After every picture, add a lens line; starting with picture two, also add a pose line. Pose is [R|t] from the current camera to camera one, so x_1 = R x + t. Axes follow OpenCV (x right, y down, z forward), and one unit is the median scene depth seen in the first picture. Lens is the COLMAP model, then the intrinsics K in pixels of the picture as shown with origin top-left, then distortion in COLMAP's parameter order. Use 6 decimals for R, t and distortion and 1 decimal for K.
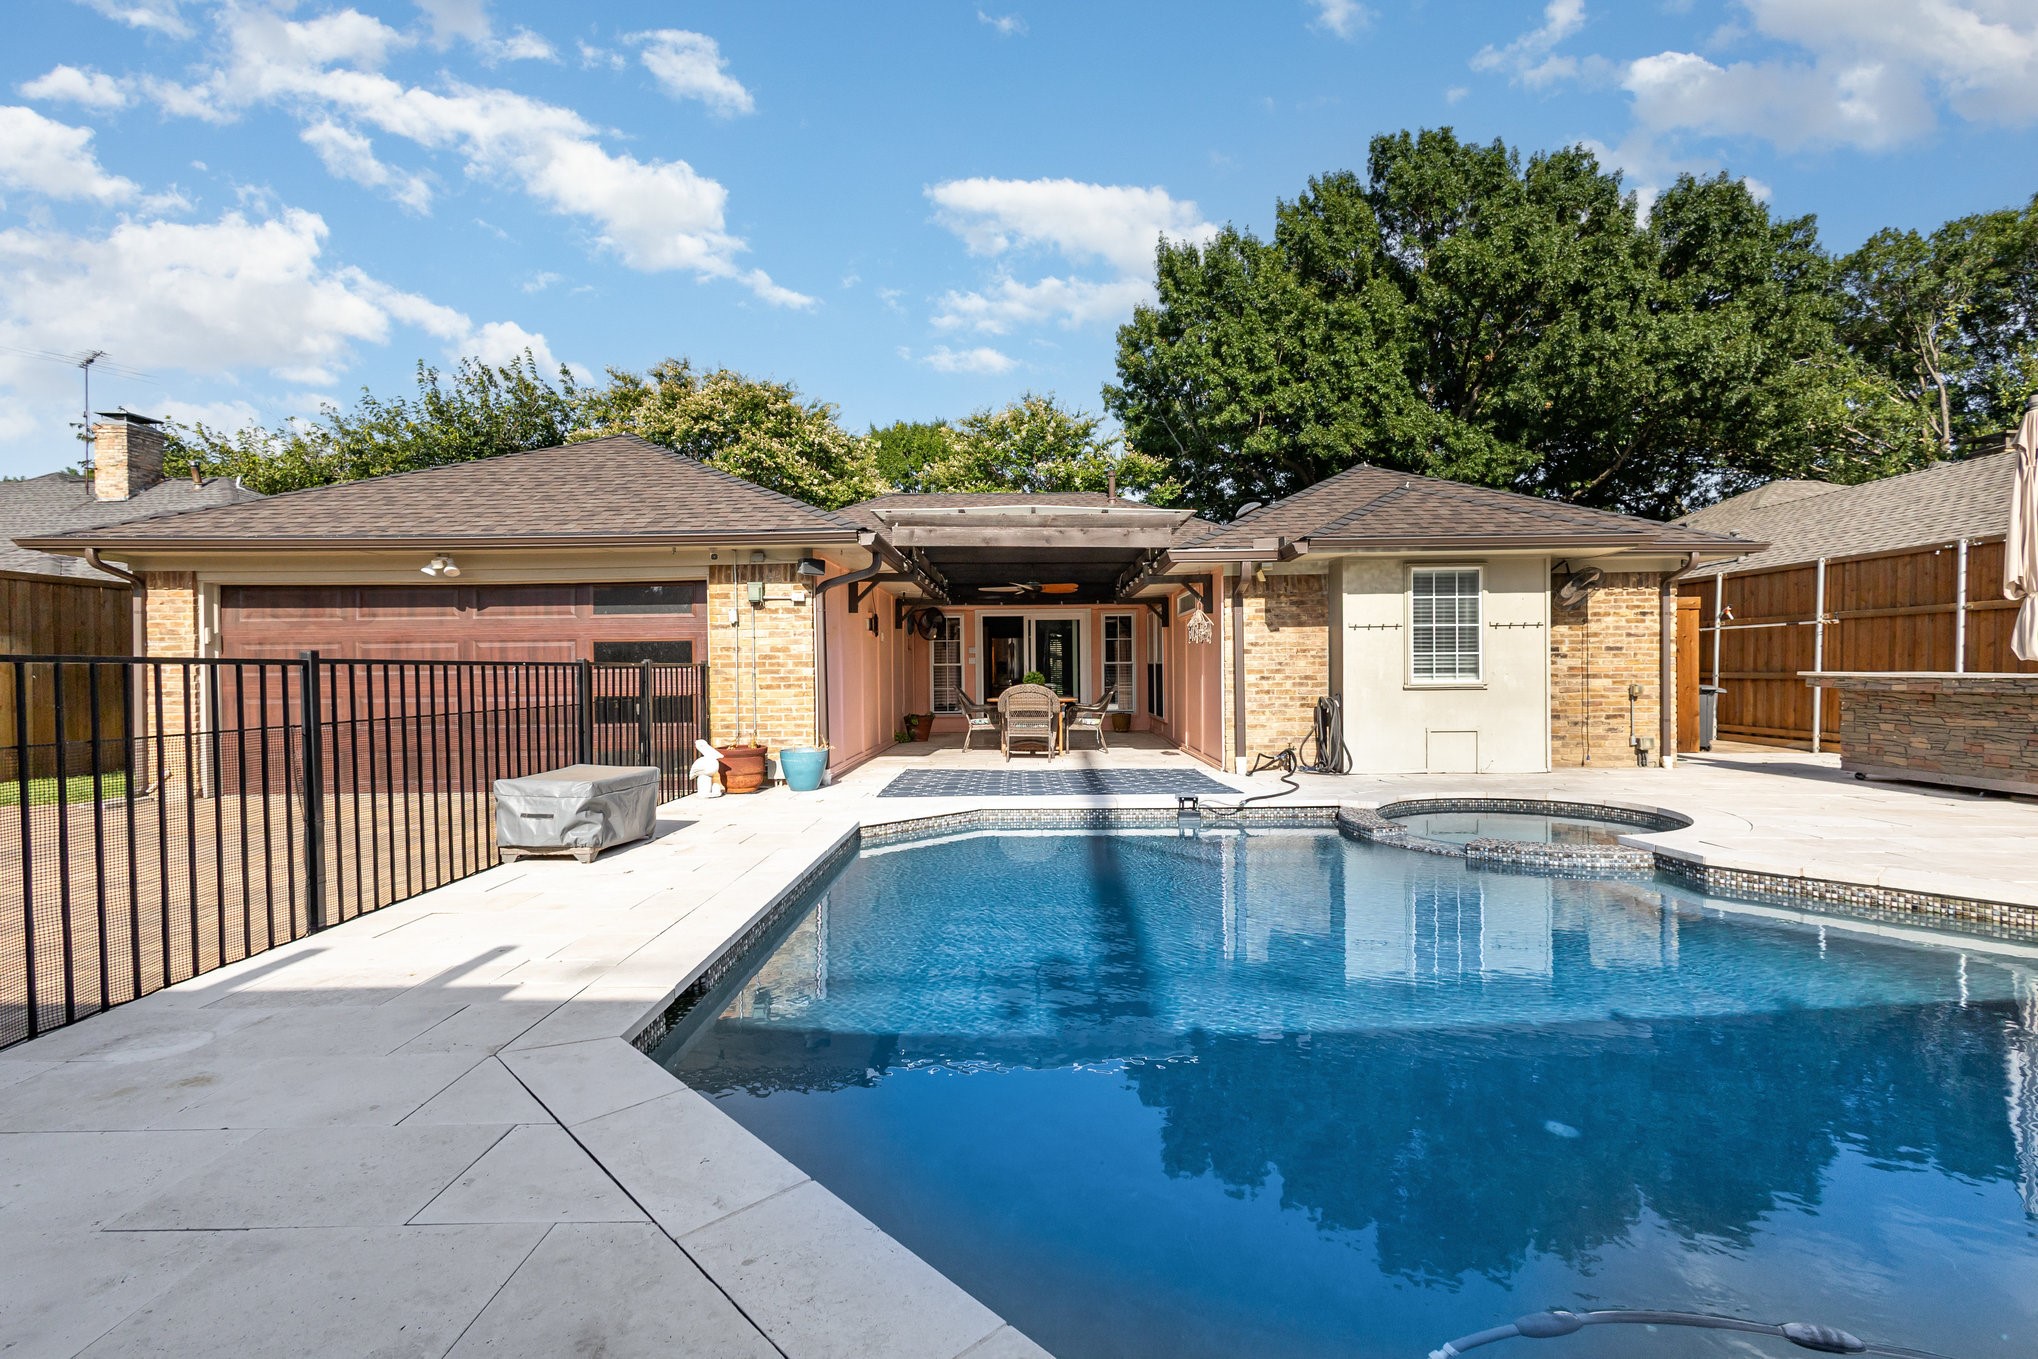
lens RADIAL K [[931.2, 0, 1021.9], [0, 931.2, 676.1], [0, 0, 1]] dist [0.009609, 0.000891]
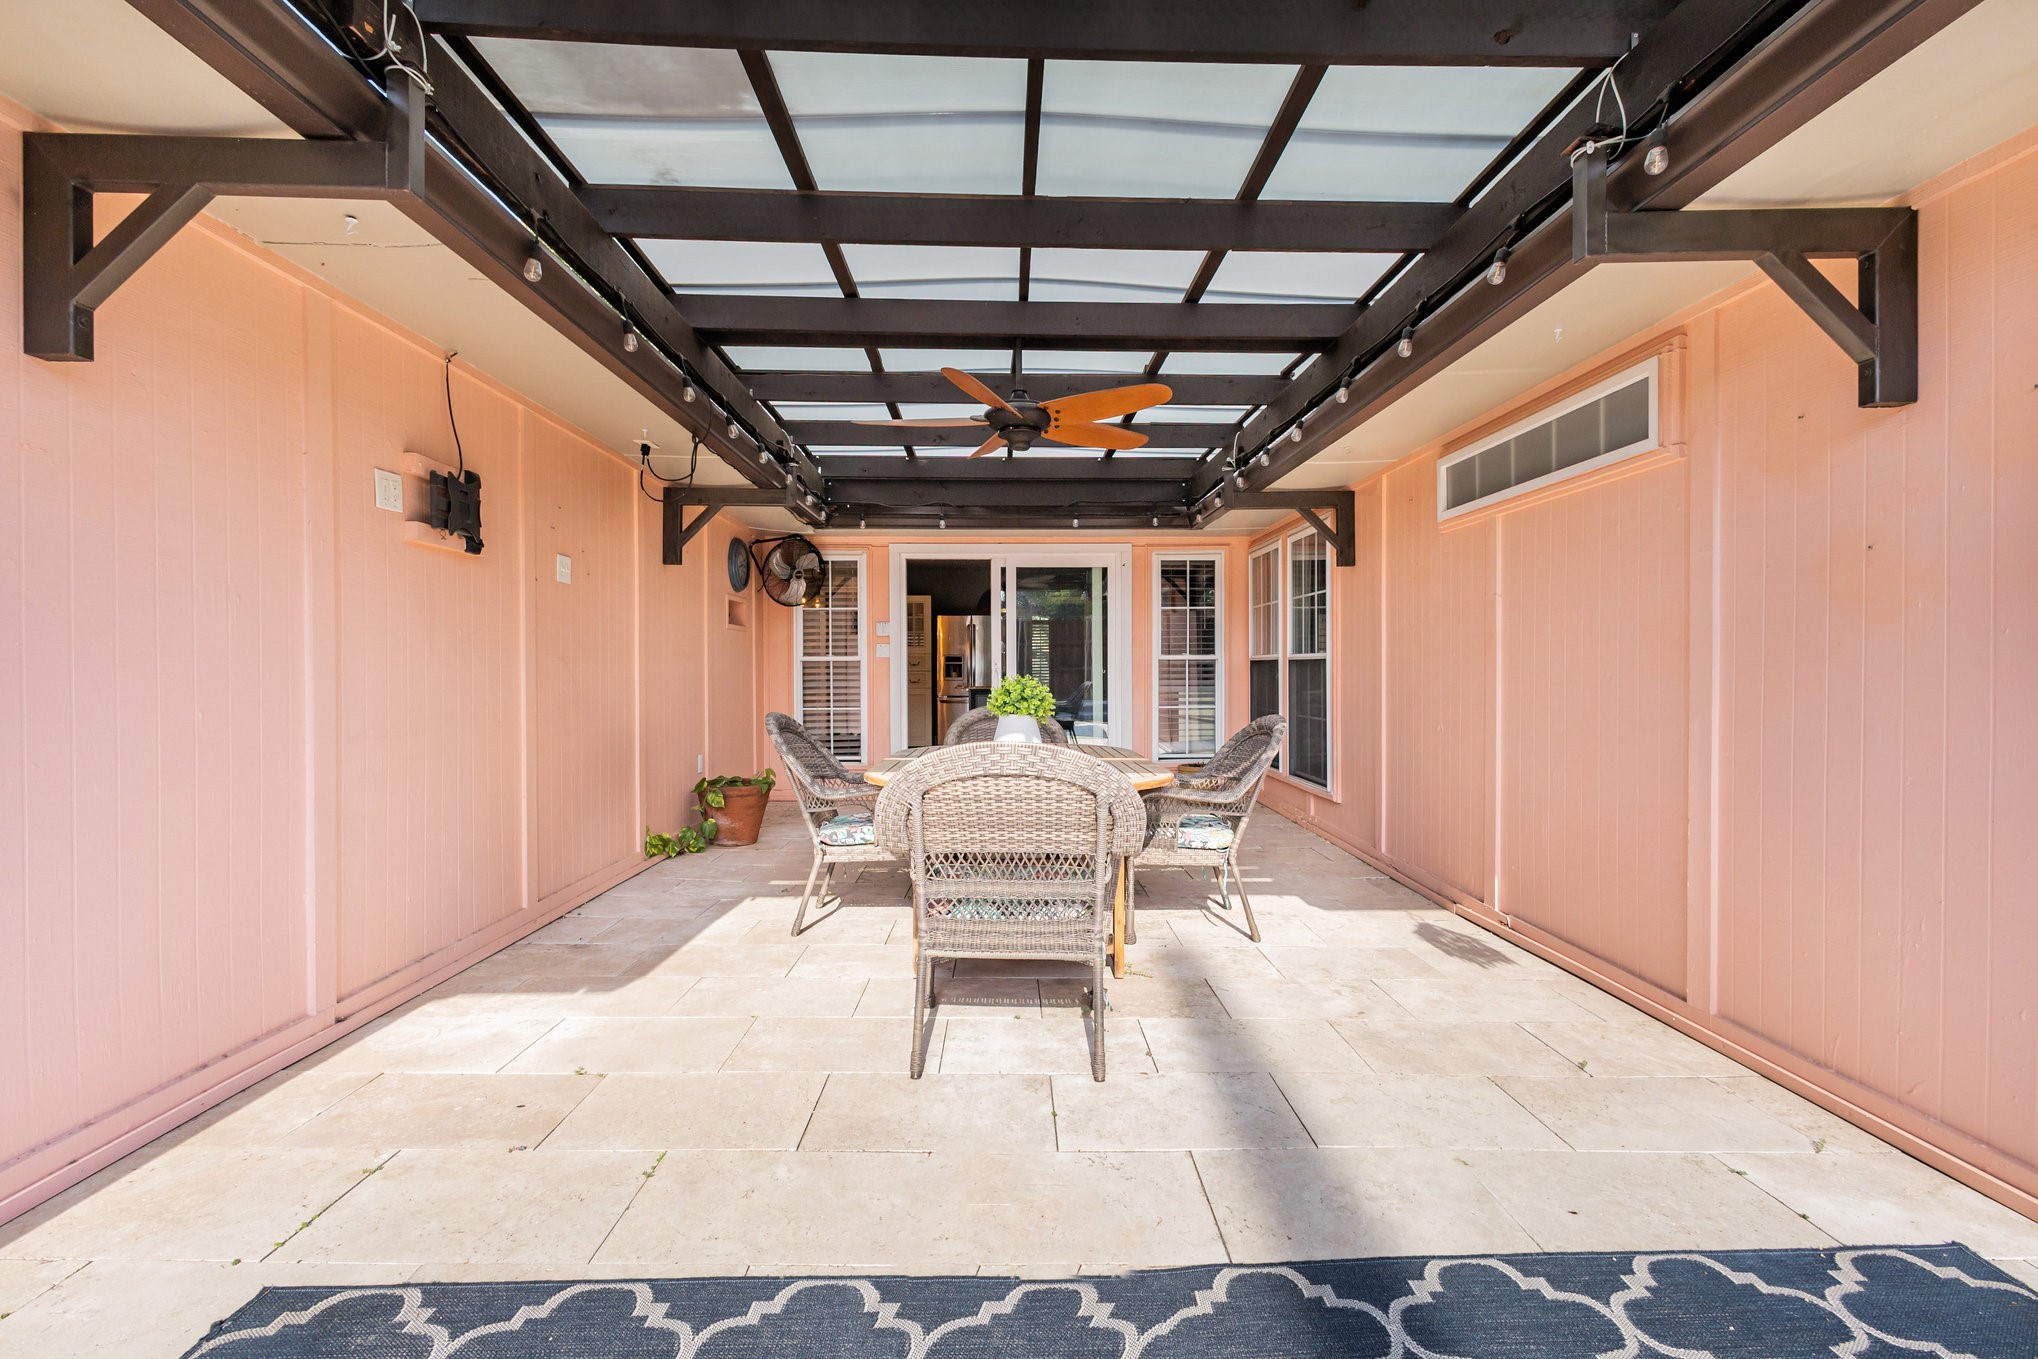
lens RADIAL K [[931.2, 0, 1021.9], [0, 931.2, 676.1], [0, 0, 1]] dist [0.009609, 0.000891]
pose [[0.999358, 0.006710, 0.035181, 0.001743], [-0.006796, 0.999974, 0.002315, -0.007203], [-0.035164, -0.002553, 0.999378, 0.812659]]
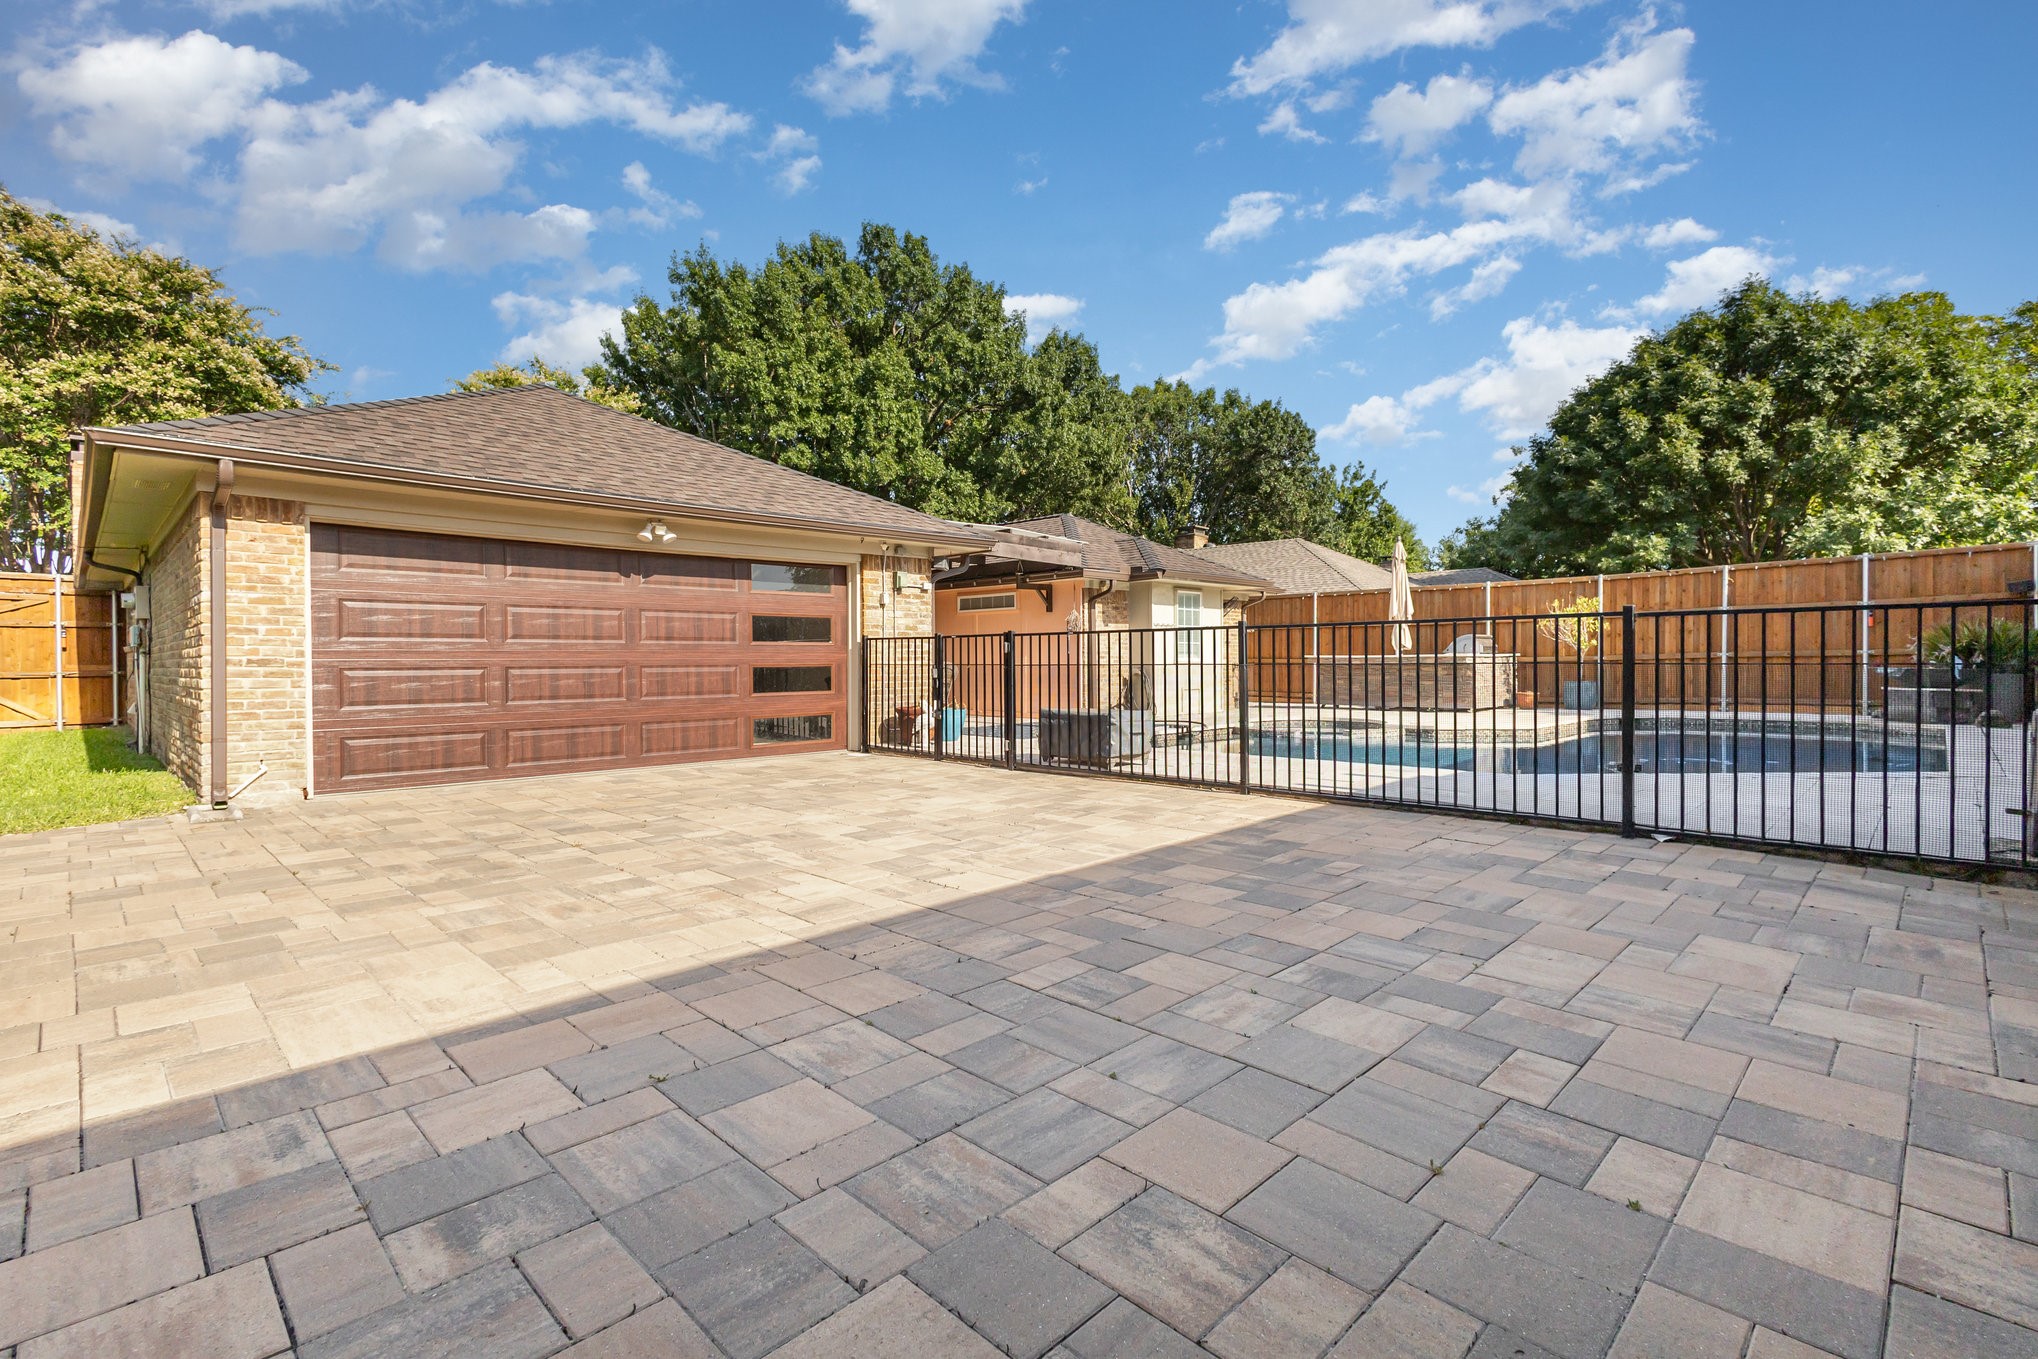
lens RADIAL K [[935.5, 0, 1019.7], [0, 935.5, 663.9], [0, 0, 1]] dist [0.004769, -0.001342]
pose [[0.697980, 0.004328, 0.716104, -0.861639], [0.003743, 0.999946, -0.009692, 0.024898], [-0.716108, 0.009446, 0.697926, 0.043506]]
